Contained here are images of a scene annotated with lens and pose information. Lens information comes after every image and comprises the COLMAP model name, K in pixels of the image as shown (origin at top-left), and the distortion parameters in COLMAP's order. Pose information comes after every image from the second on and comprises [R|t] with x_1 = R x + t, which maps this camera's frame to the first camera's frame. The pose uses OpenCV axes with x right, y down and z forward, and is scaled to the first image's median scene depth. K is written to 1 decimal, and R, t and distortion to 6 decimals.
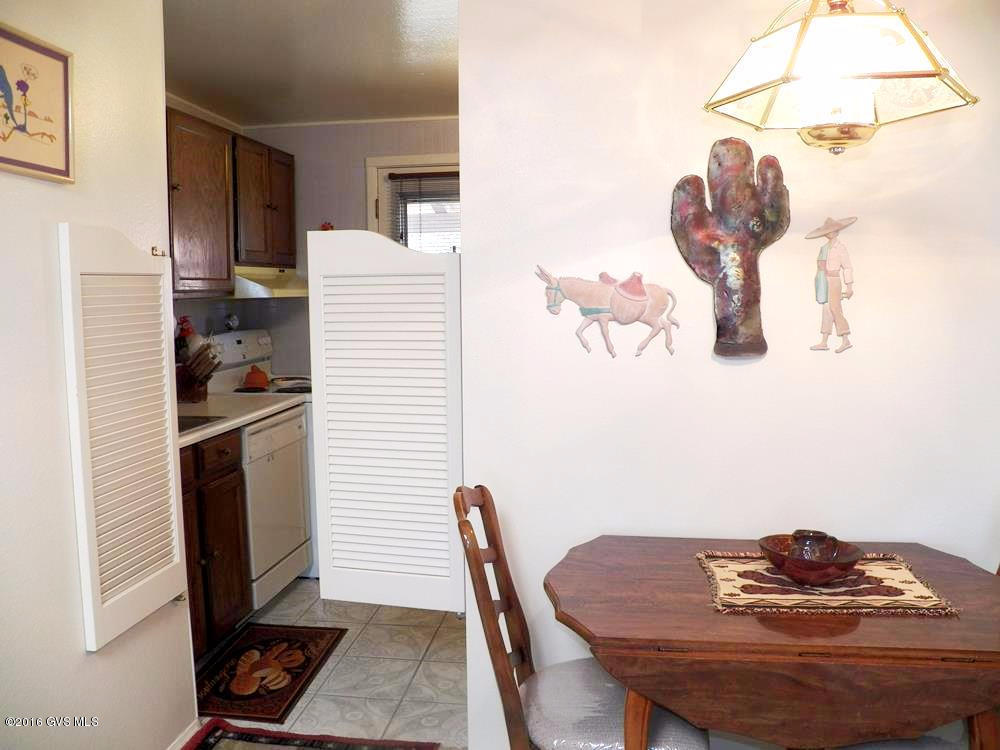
lens RADIAL K [[839.4, 0, 501.3], [0, 839.4, 369.9], [0, 0, 1]] dist [-0.081931, 0.019220]
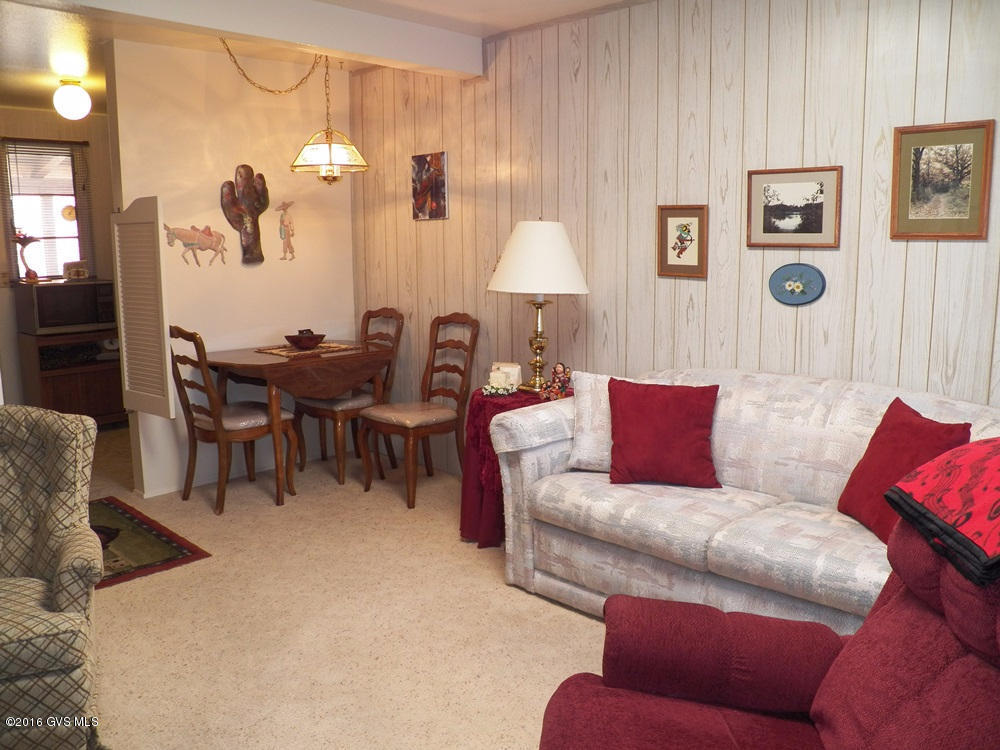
lens RADIAL K [[839.4, 0, 503.7], [0, 839.4, 370.7], [0, 0, 1]] dist [-0.081931, 0.019220]
pose [[0.601309, -0.127754, 0.788737, -1.107600], [0.085738, 0.991752, 0.095273, 0.113622], [-0.794403, 0.010336, 0.607303, -0.877721]]
